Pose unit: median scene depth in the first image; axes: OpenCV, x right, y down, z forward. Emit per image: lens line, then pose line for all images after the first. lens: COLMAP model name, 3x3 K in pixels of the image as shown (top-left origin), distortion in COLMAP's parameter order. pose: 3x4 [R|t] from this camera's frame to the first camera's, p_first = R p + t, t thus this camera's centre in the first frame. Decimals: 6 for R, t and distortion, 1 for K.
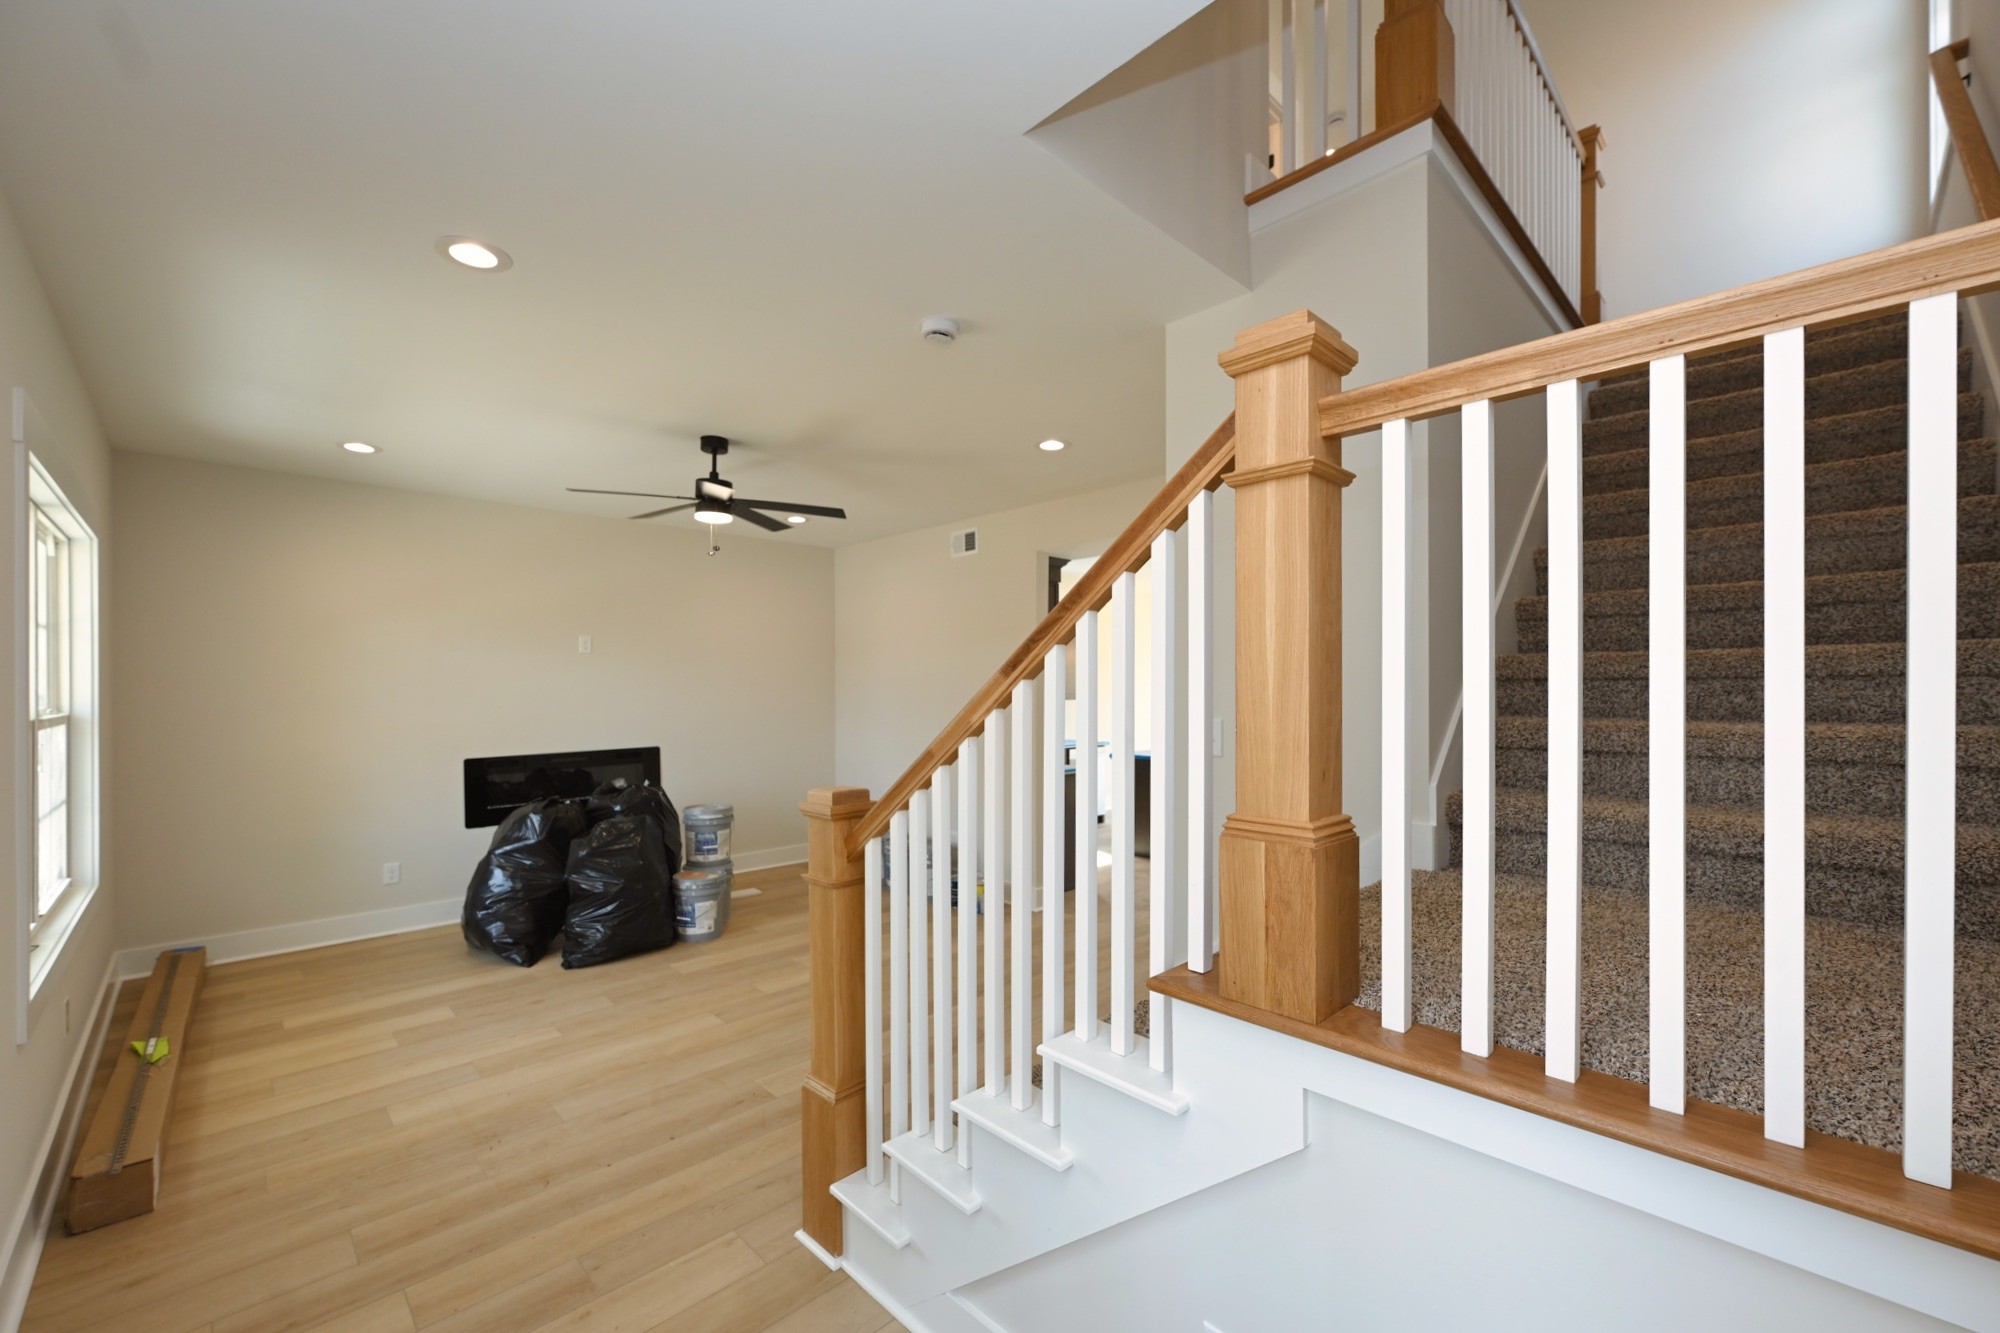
lens RADIAL K [[805.6, 0, 997.8], [0, 805.6, 687.9], [0, 0, 1]] dist [0.001352, 0.000374]
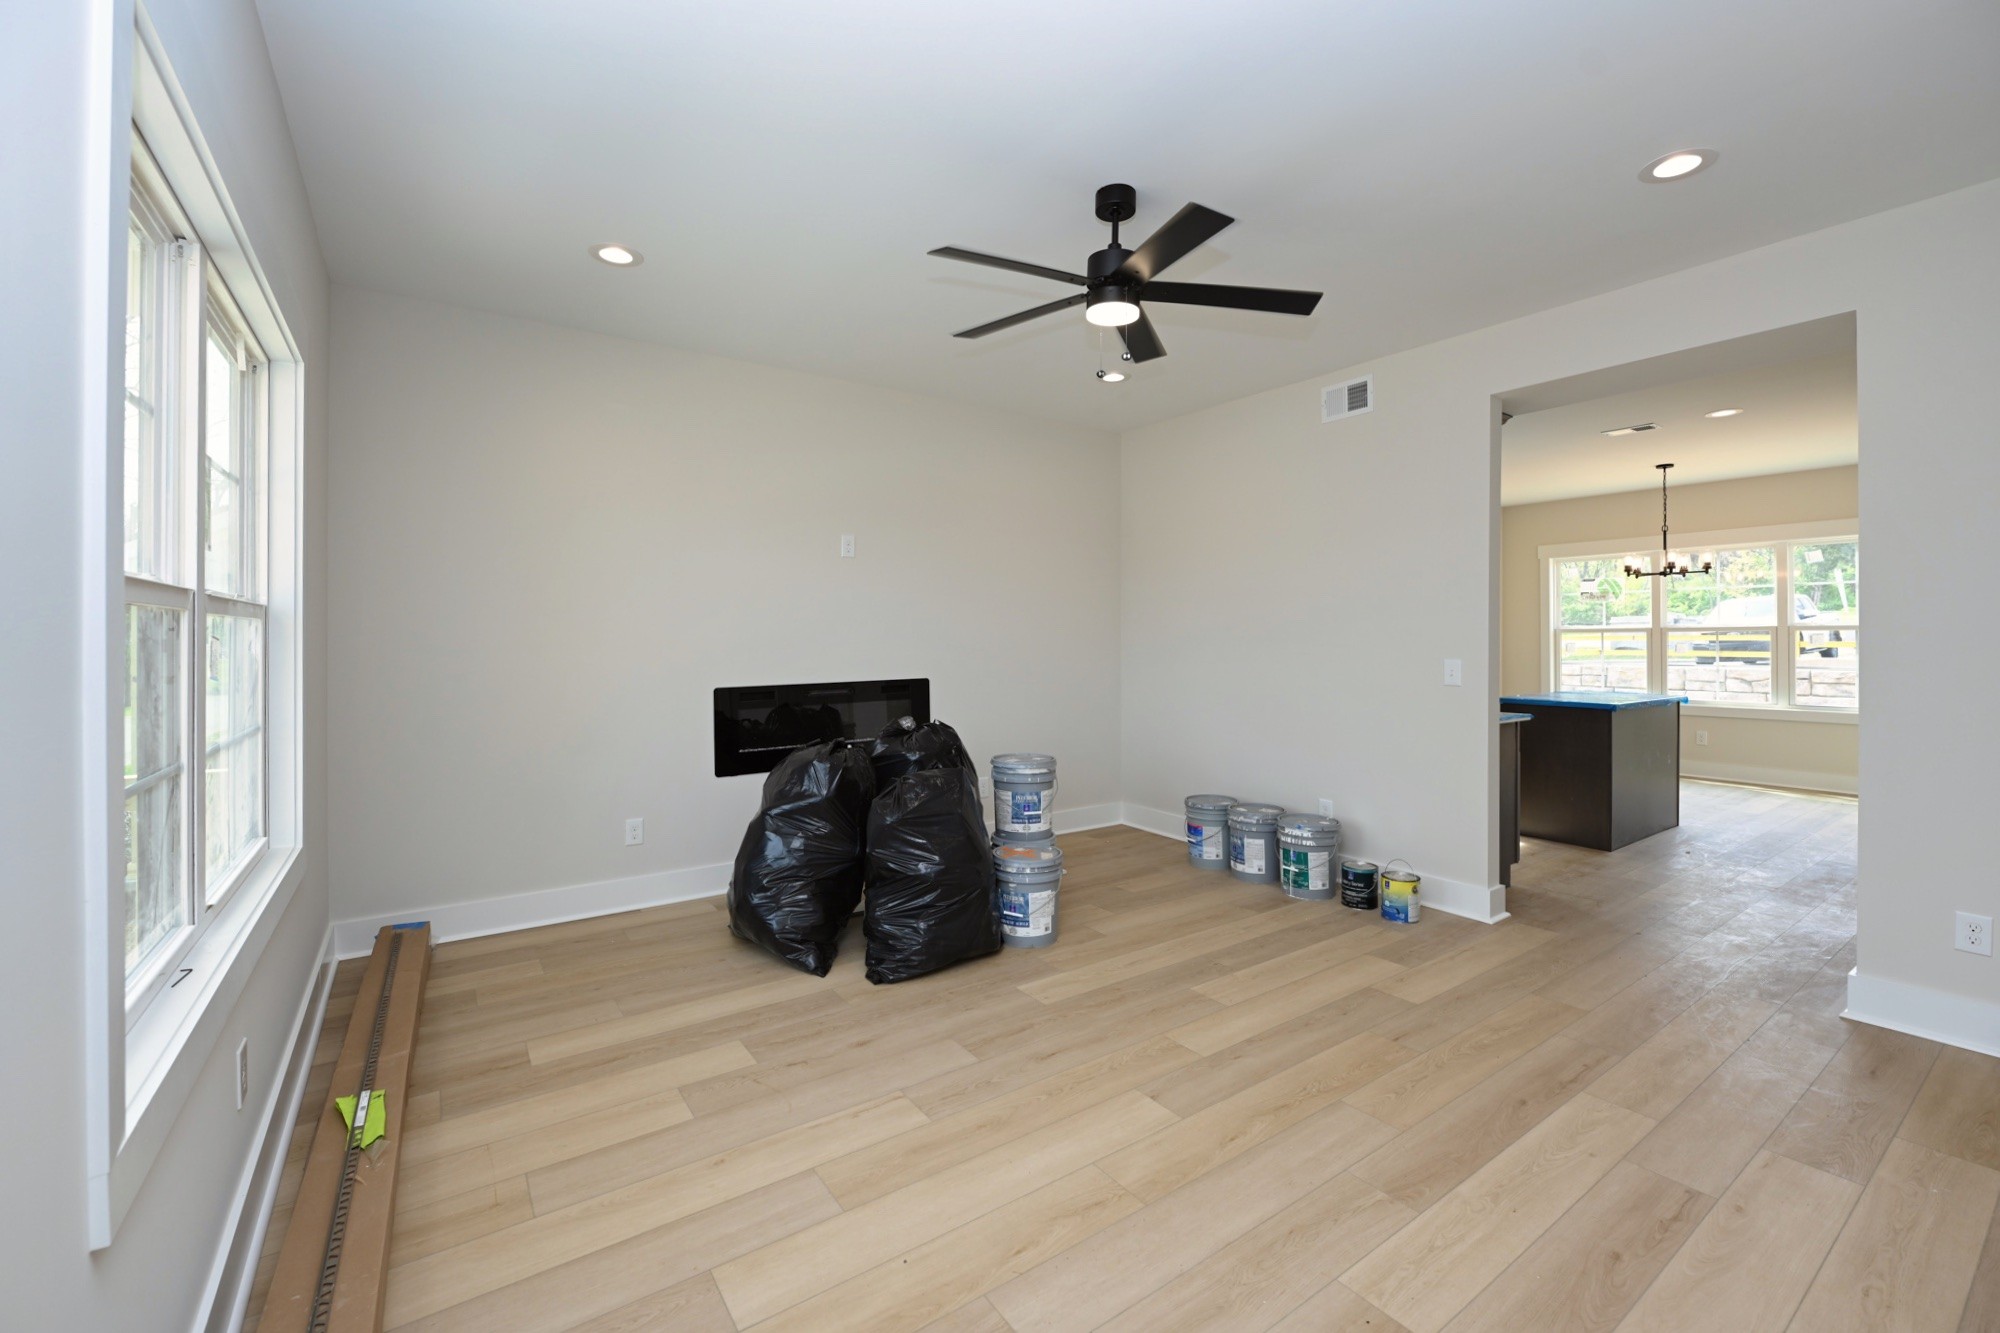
lens RADIAL K [[824.6, 0, 999.6], [0, 824.6, 636.9], [0, 0, 1]] dist [-0.003120, -0.000447]
pose [[0.986684, 0.002410, -0.162628, -0.318418], [-0.002794, 0.999994, -0.002132, 0.048567], [0.162622, 0.002558, 0.986685, 0.313574]]
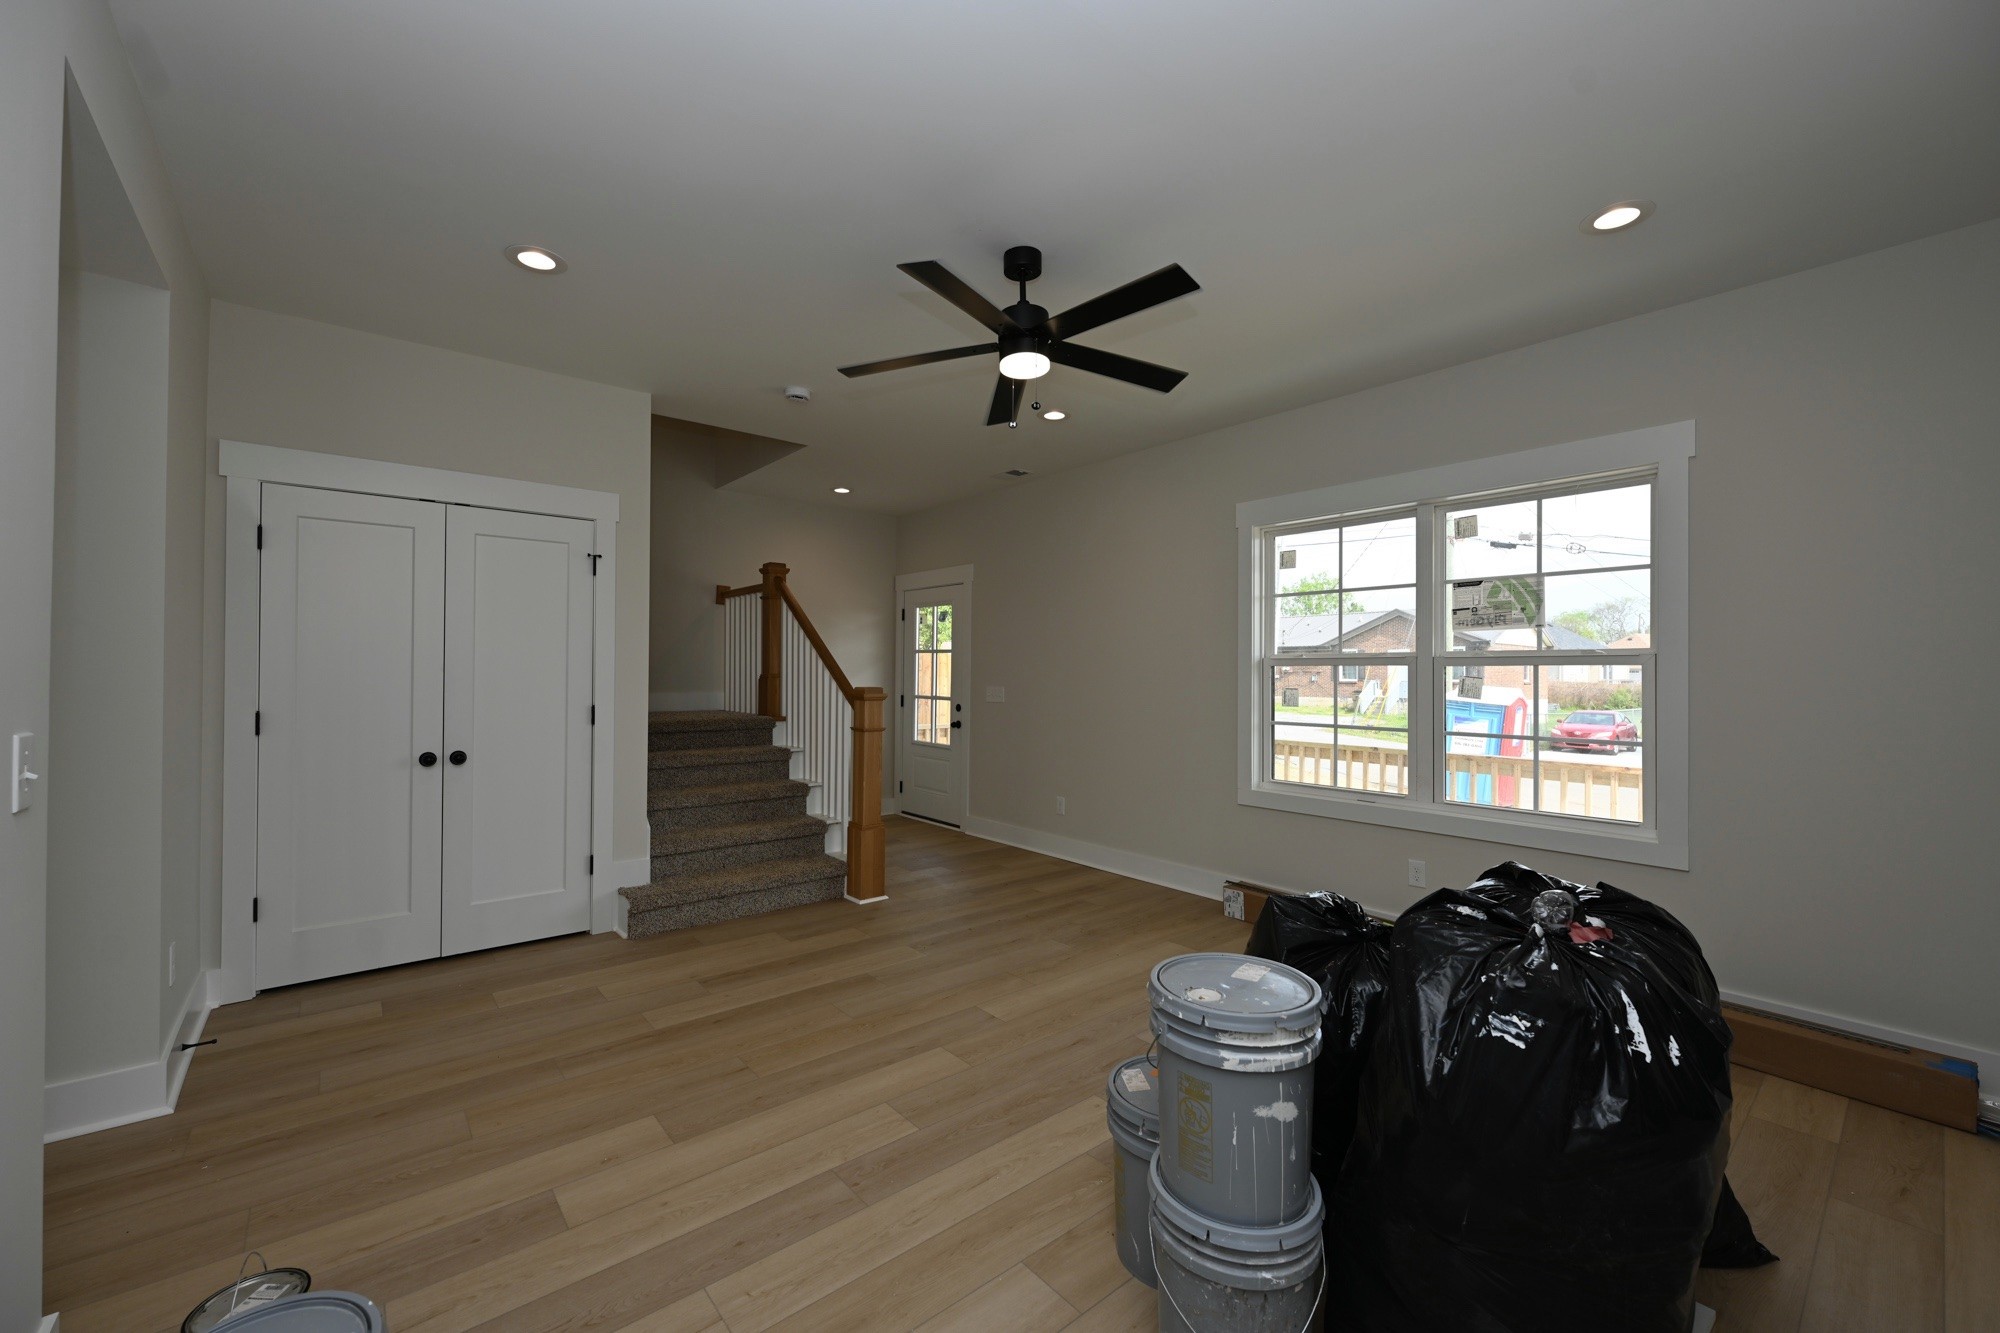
lens RADIAL K [[798.4, 0, 990.5], [0, 798.4, 674.4], [0, 0, 1]] dist [-0.000480, 0.000121]
pose [[-0.995994, -0.002899, 0.089377, -0.367364], [-0.002617, 0.999991, 0.003279, 0.044254], [-0.089386, 0.003032, -0.995992, 1.599175]]
